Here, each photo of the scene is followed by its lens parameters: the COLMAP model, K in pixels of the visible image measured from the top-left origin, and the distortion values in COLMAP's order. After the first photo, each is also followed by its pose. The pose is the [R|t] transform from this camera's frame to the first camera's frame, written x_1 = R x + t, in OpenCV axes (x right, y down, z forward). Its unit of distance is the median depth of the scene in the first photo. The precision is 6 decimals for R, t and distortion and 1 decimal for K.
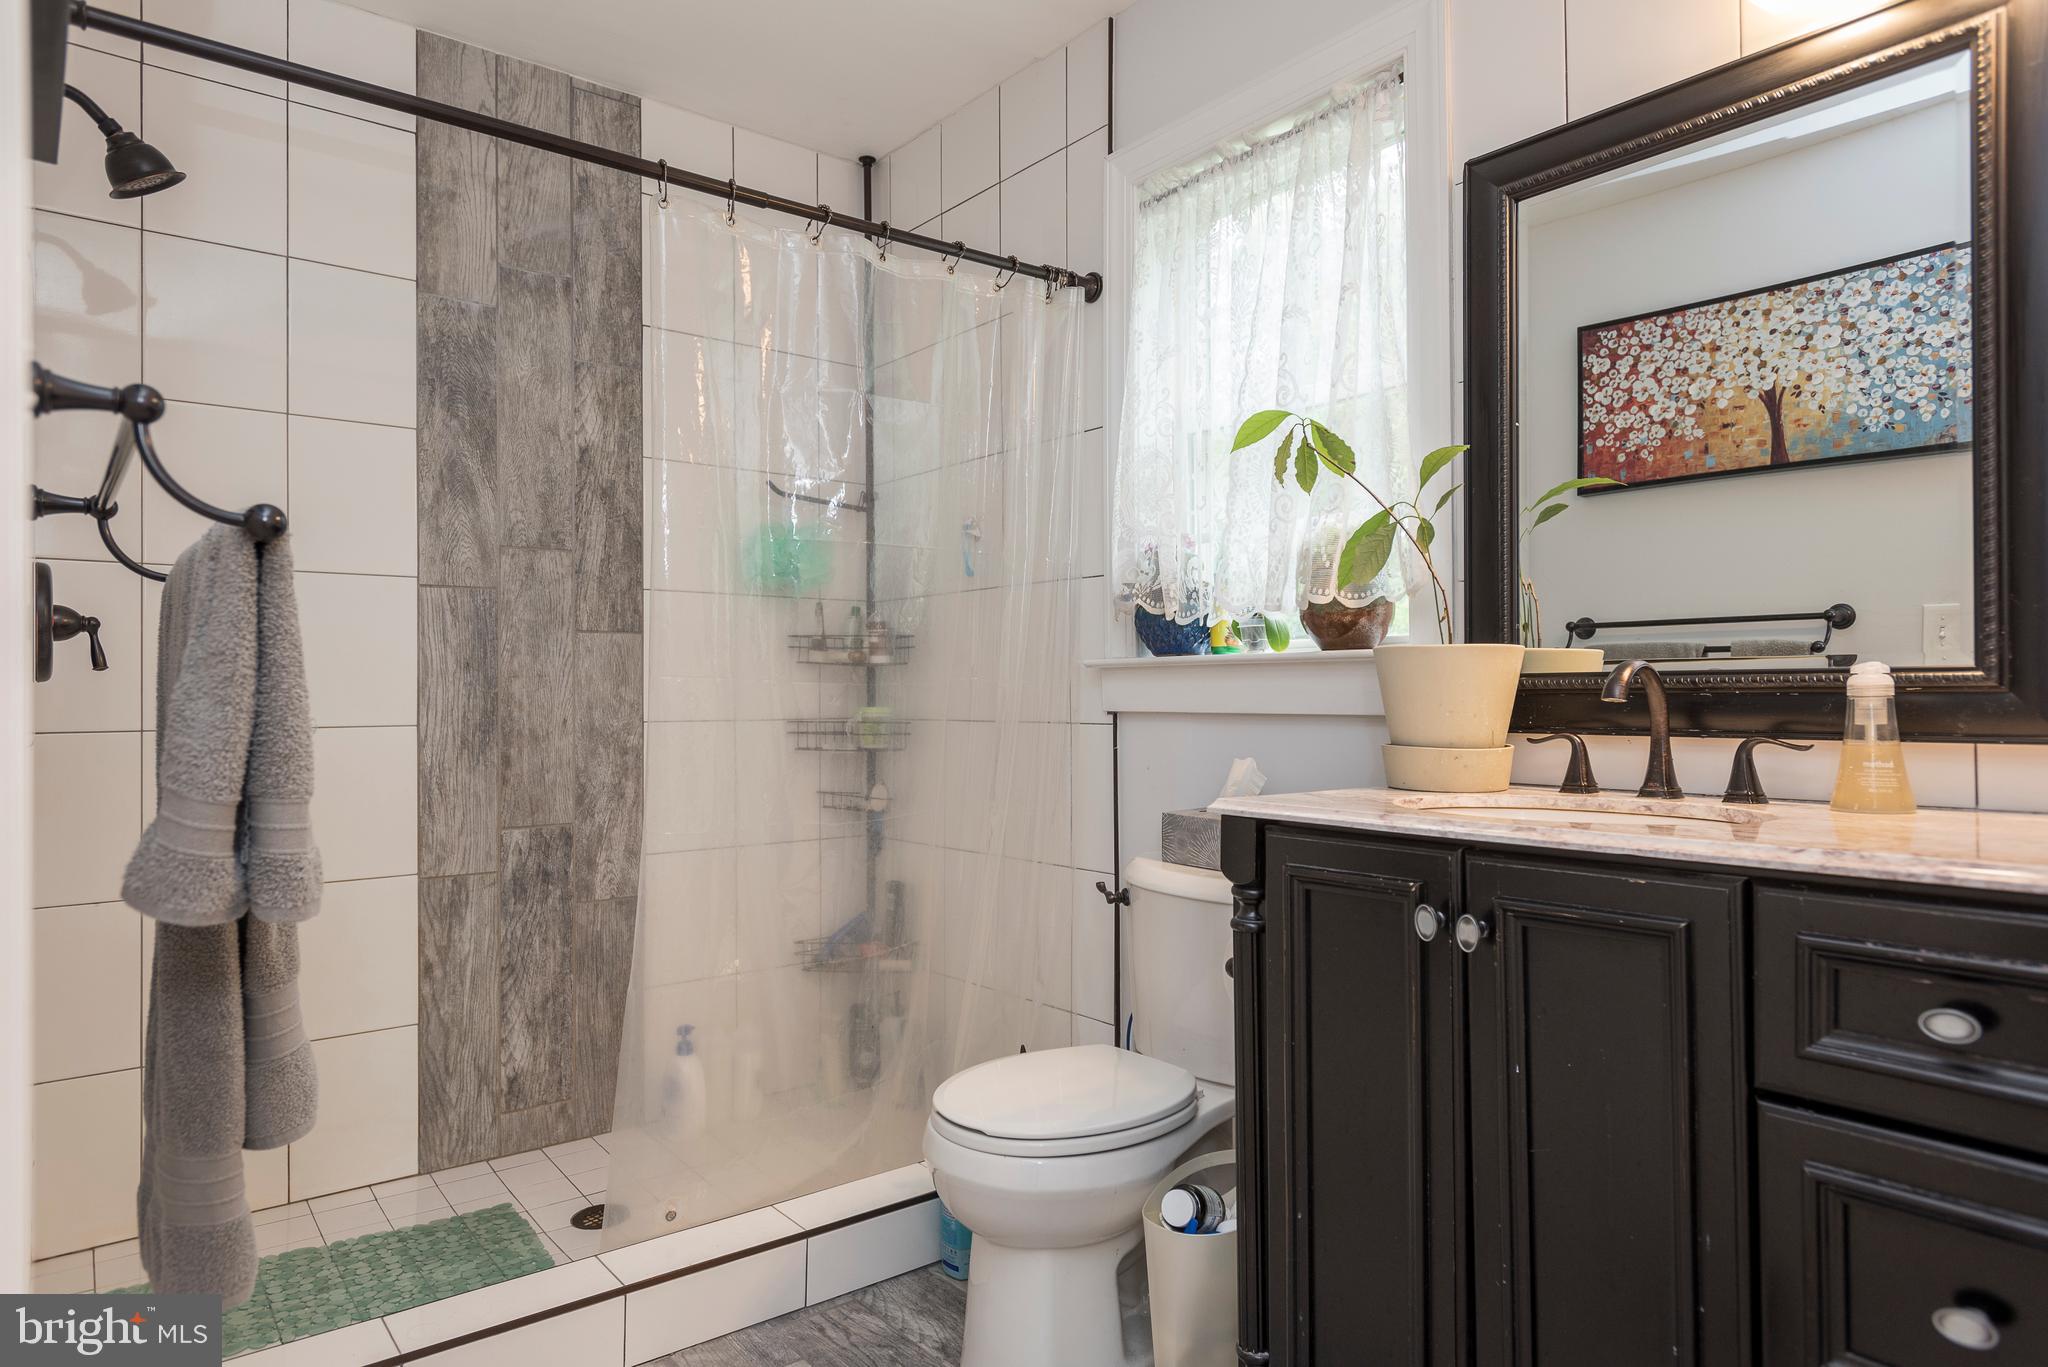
lens RADIAL K [[1223.5, 0, 1026.2], [0, 1223.5, 683.6], [0, 0, 1]] dist [0.016324, 0.000782]
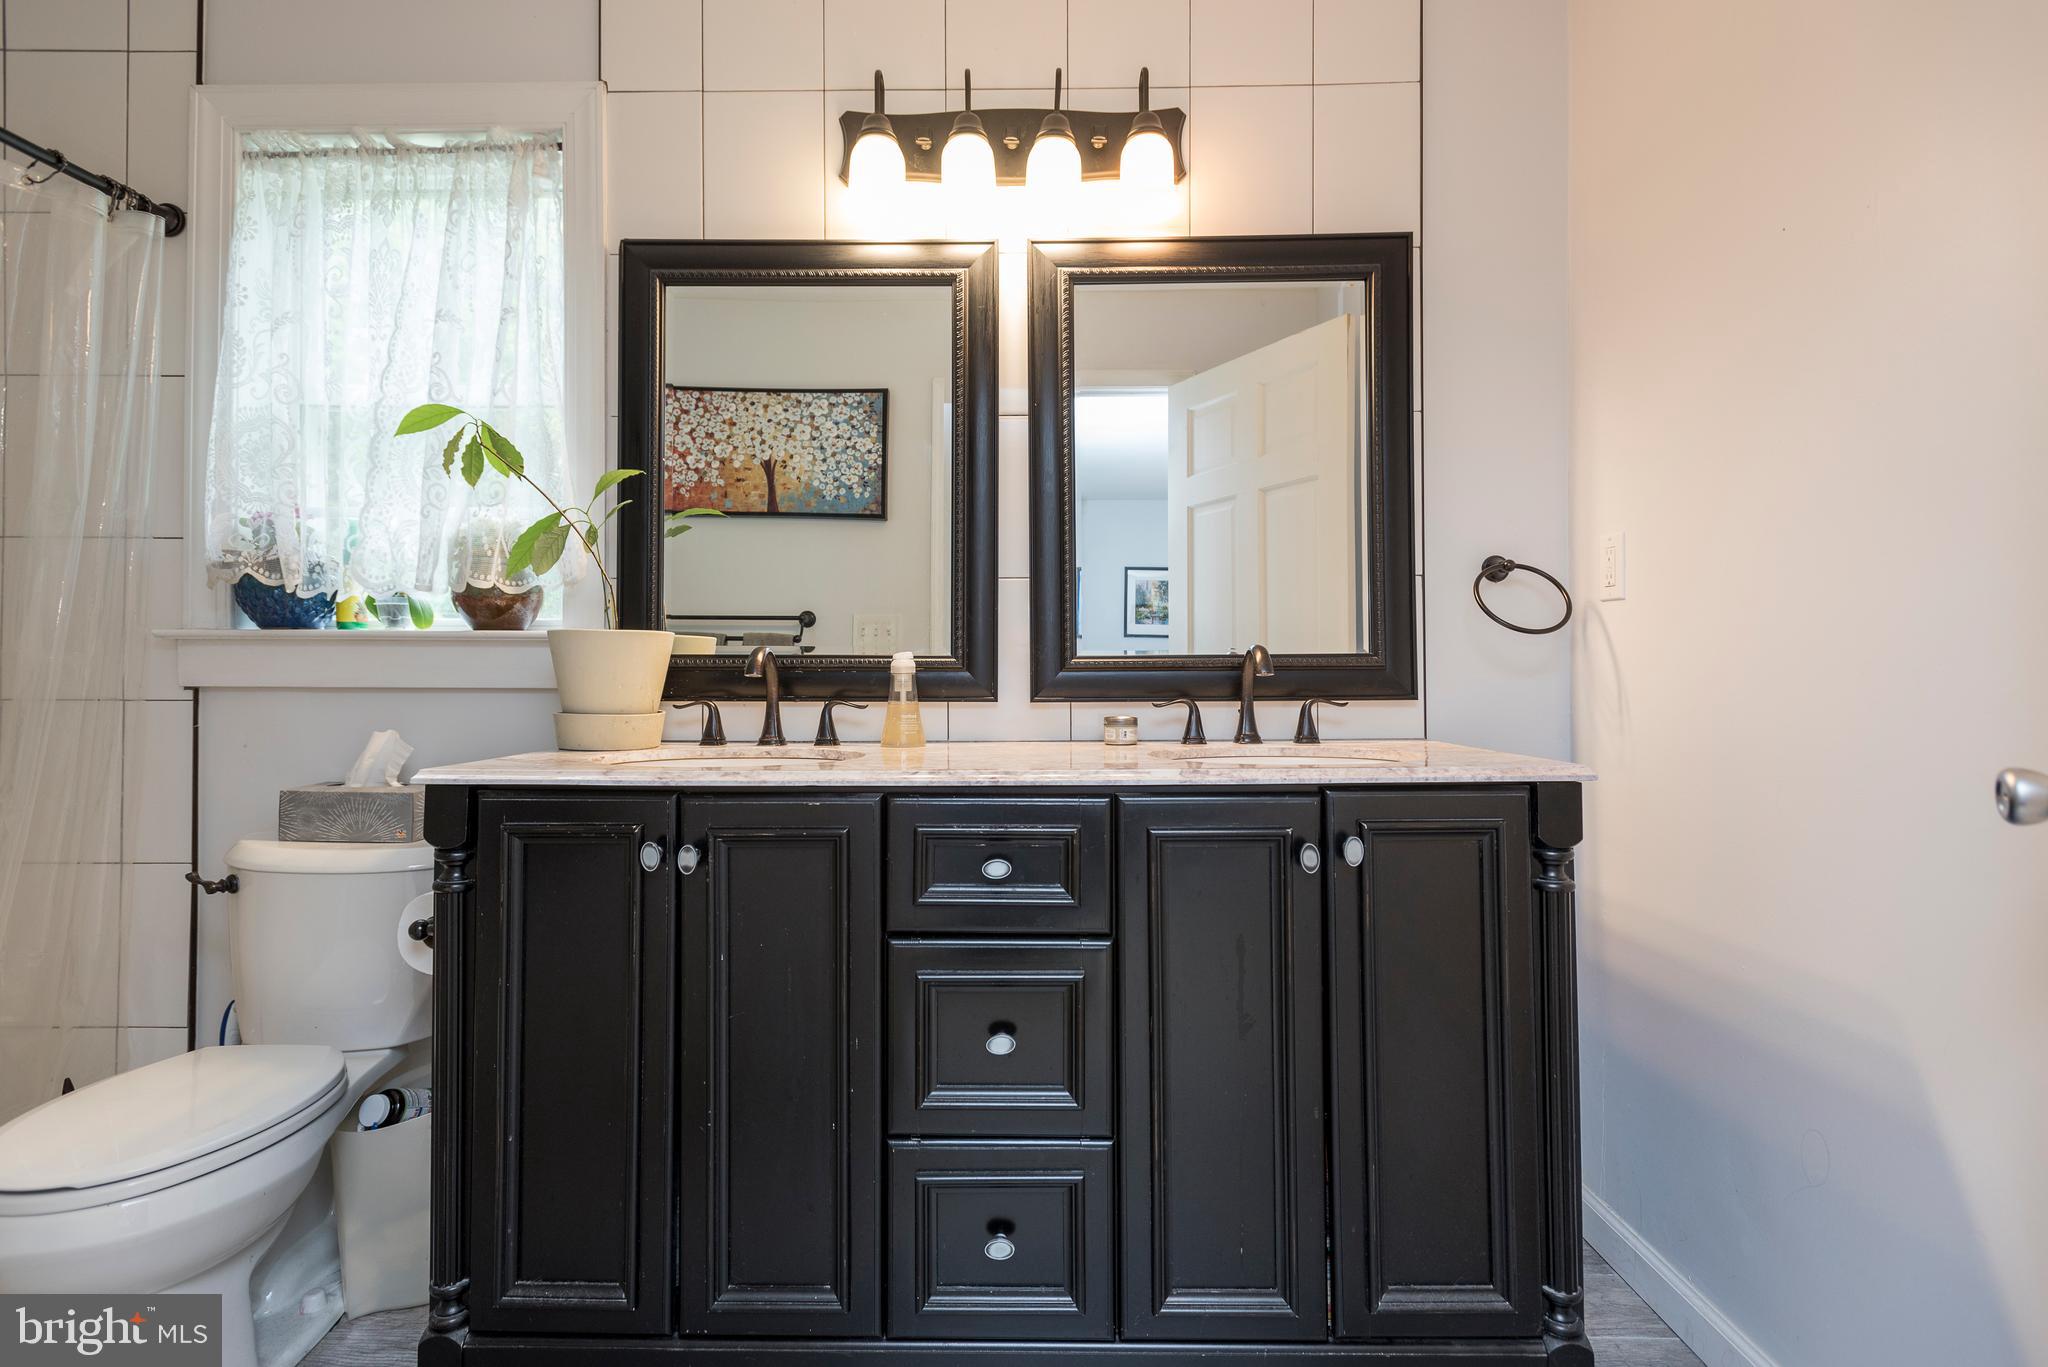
lens RADIAL K [[970.6, 0, 1026.4], [0, 970.6, 660.1], [0, 0, 1]] dist [0.011172, -0.002054]
pose [[0.637537, 0.013247, 0.770306, -0.120978], [-0.012927, 0.999895, -0.006497, -0.000556], [-0.770312, -0.005816, 0.637641, 0.056766]]
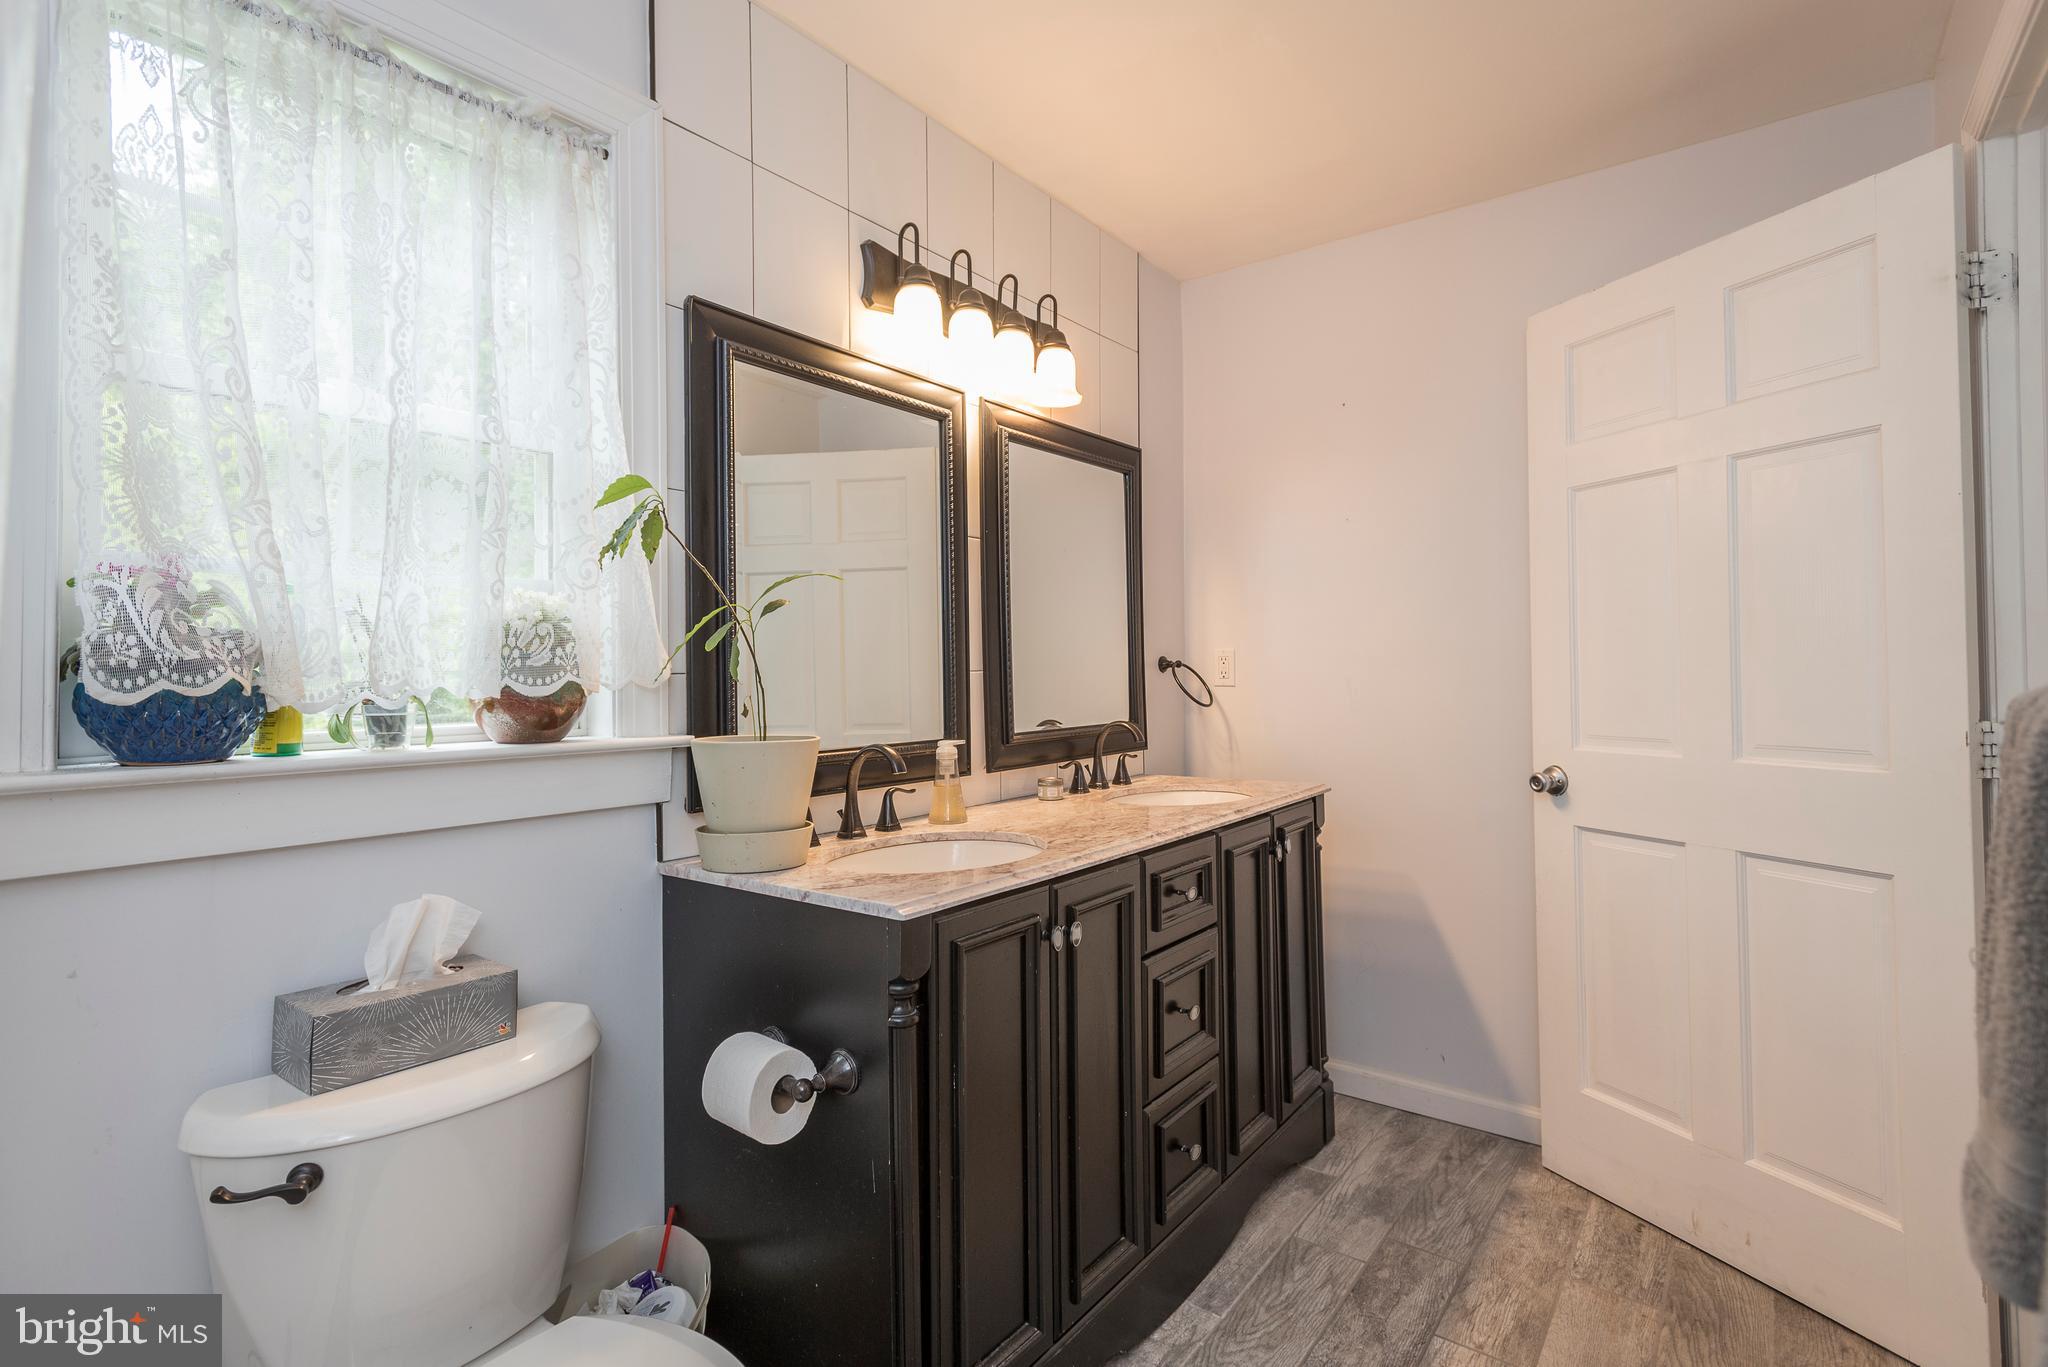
lens RADIAL K [[970.6, 0, 1026.4], [0, 970.6, 660.1], [0, 0, 1]] dist [0.011172, -0.002054]
pose [[-0.246831, 0.015388, 0.968936, -0.514363], [-0.001415, 0.999867, -0.016239, -0.076990], [-0.969057, -0.005380, -0.246777, 0.852758]]
